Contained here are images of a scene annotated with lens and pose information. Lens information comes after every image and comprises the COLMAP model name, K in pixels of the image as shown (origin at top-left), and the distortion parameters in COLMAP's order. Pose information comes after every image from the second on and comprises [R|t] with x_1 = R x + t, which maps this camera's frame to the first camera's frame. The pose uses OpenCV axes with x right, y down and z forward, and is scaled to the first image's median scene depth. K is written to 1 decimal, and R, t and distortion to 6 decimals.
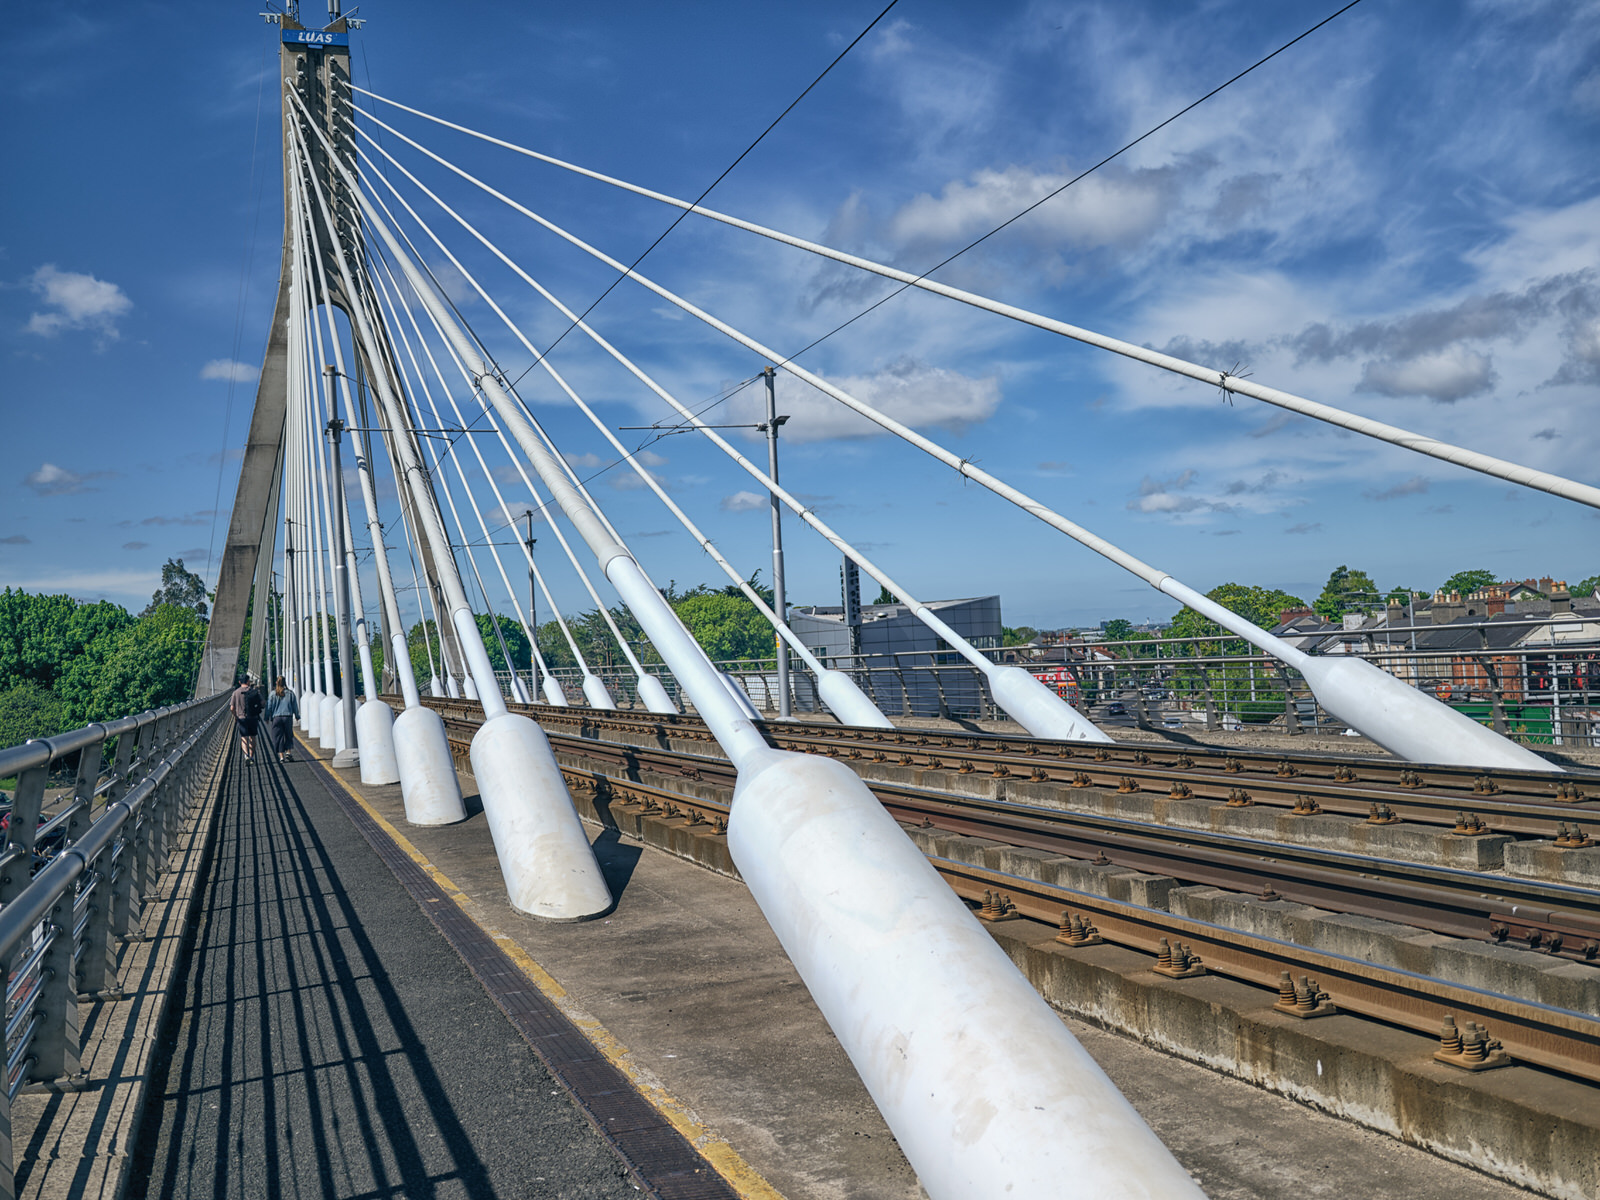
lens RADIAL K [[1583.1, 0, 796.5], [0, 1583.1, 598.9], [0, 0, 1]] dist [0.000391, -0.042738]
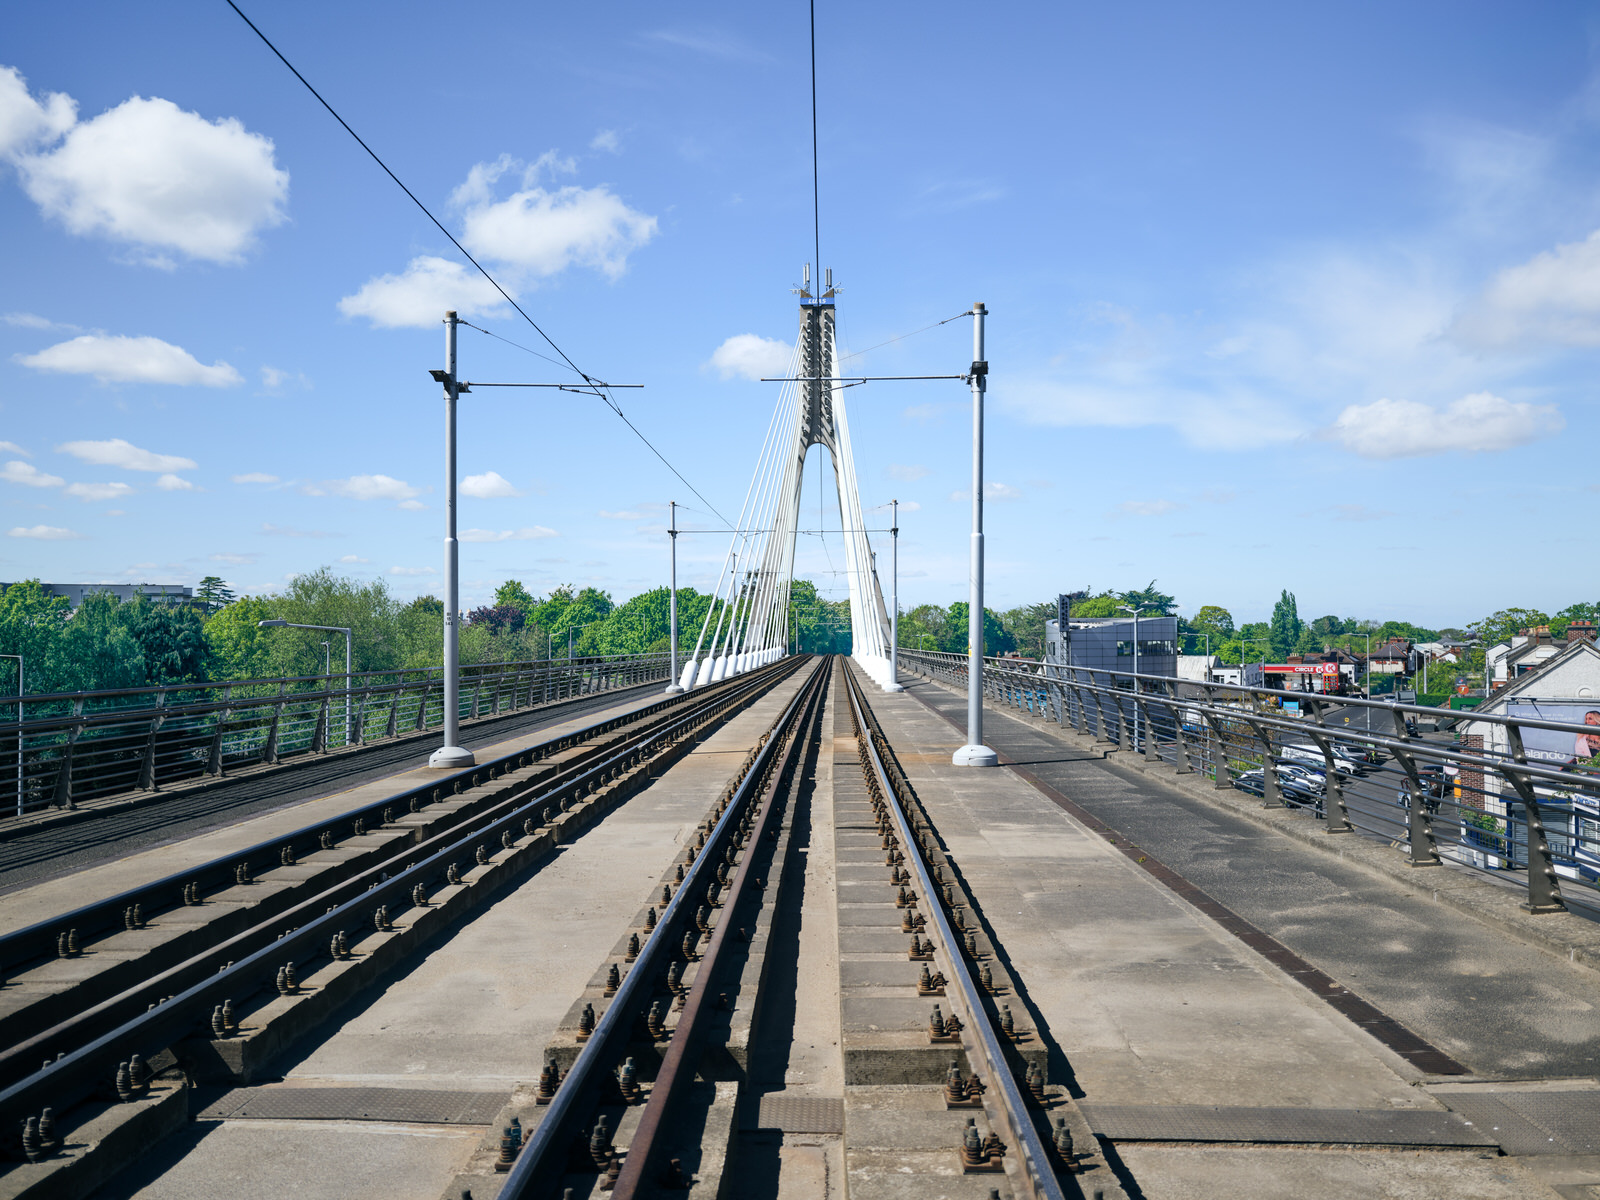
lens RADIAL K [[1274.4, 0, 830.5], [0, 1274.4, 623.9], [0, 0, 1]] dist [-0.004373, 0.004088]
pose [[0.941481, 0.050855, -0.333208, 0.476218], [-0.040513, 0.998459, 0.037917, -0.064289], [0.334623, -0.022199, 0.942091, -0.869051]]
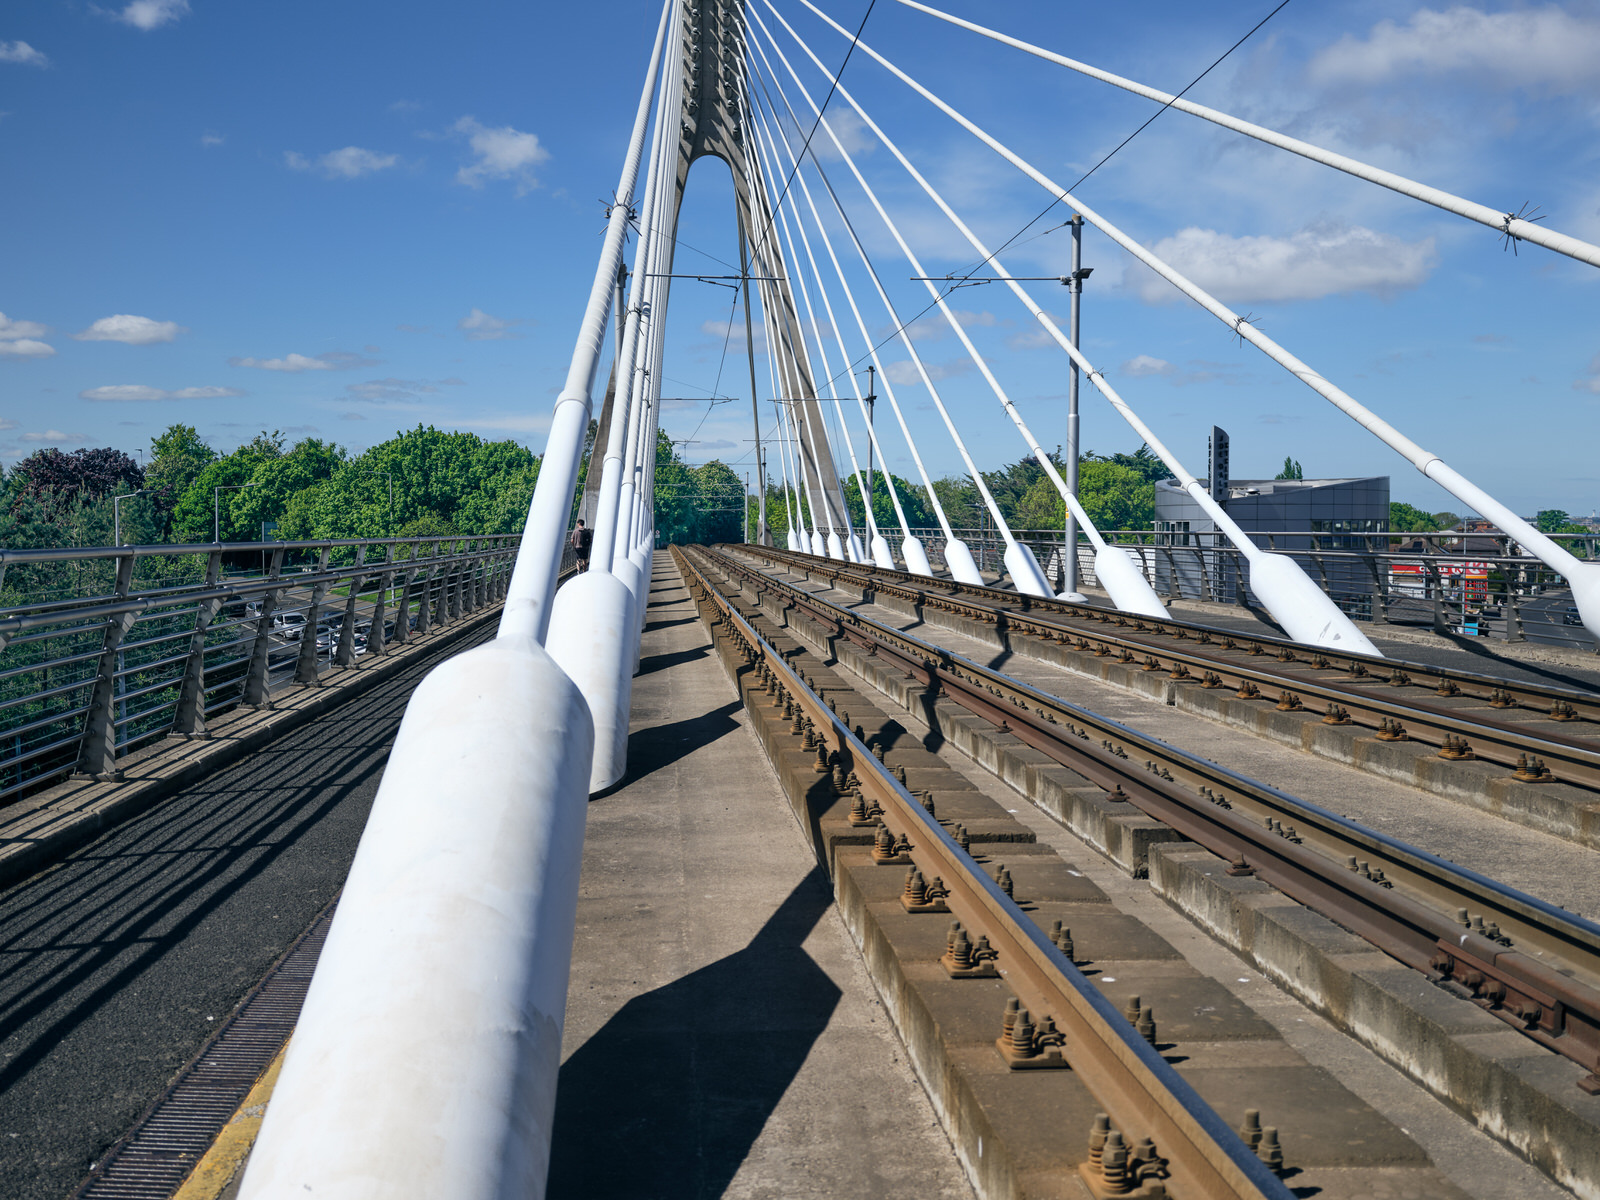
lens RADIAL K [[1583.1, 0, 796.5], [0, 1583.1, 598.9], [0, 0, 1]] dist [0.000391, -0.042738]
pose [[0.968111, 0.067195, -0.241342, 0.039730], [-0.046012, 0.994662, 0.092364, -0.000755], [0.246260, -0.078314, 0.966035, 0.031185]]
